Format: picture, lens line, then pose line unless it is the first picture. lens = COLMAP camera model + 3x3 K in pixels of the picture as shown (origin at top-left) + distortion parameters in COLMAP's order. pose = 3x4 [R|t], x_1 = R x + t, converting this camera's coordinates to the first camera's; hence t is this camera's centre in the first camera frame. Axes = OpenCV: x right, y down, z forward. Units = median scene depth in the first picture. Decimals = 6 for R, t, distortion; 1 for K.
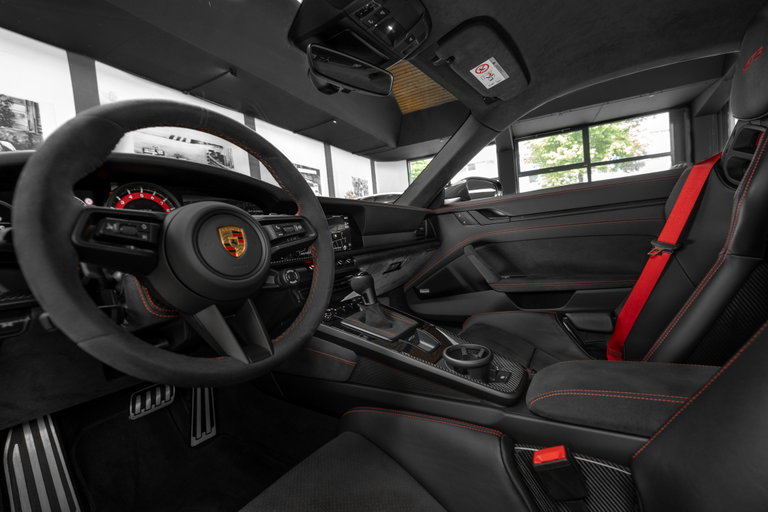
lens RADIAL K [[316.1, 0, 384.0], [0, 316.1, 256.0], [0, 0, 1]] dist [-0.033771, 0.005618]
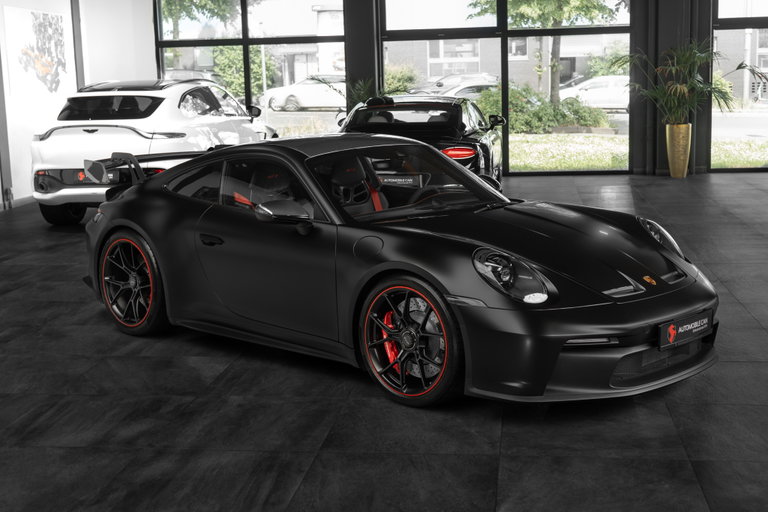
lens RADIAL K [[1103.2, 0, 384.0], [0, 1103.2, 256.0], [0, 0, 1]] dist [0.004786, 0.038500]
pose [[0.950605, 0.017315, 0.309920, -0.936999], [-0.041067, 0.996682, 0.070279, -0.290766], [-0.307674, -0.079535, 0.948162, -6.150492]]
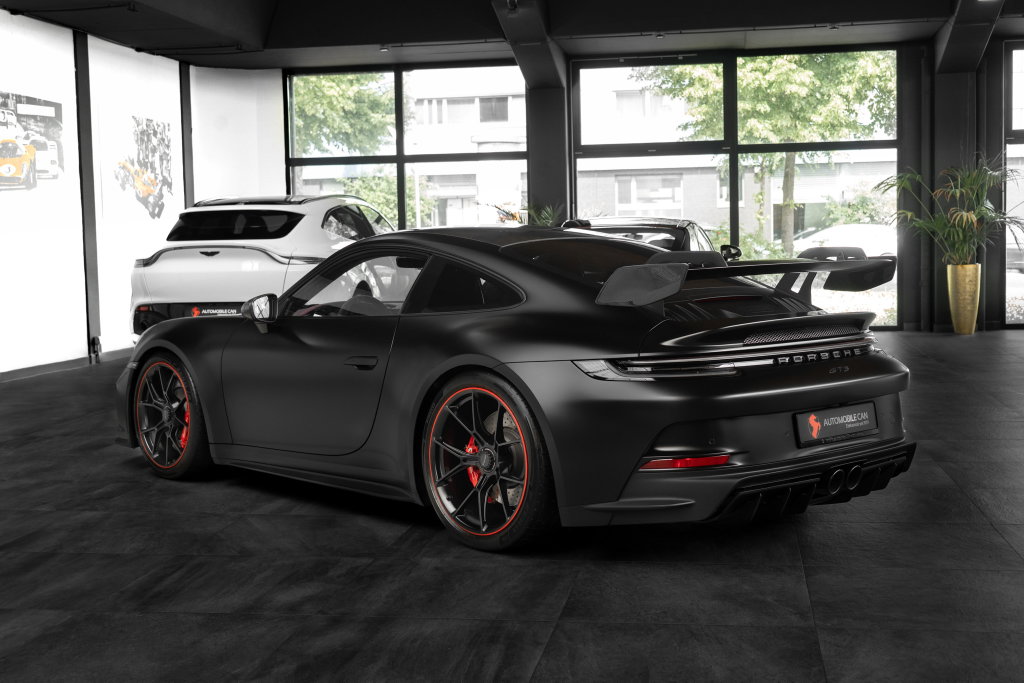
lens RADIAL K [[1406.7, 0, 512.0], [0, 1406.7, 341.5], [0, 0, 1]] dist [0.001281, 0.015911]
pose [[0.958059, 0.052528, 0.281716, -1.107460], [-0.049679, 0.998616, -0.017249, 0.094451], [-0.282232, 0.002531, 0.959343, -5.761793]]
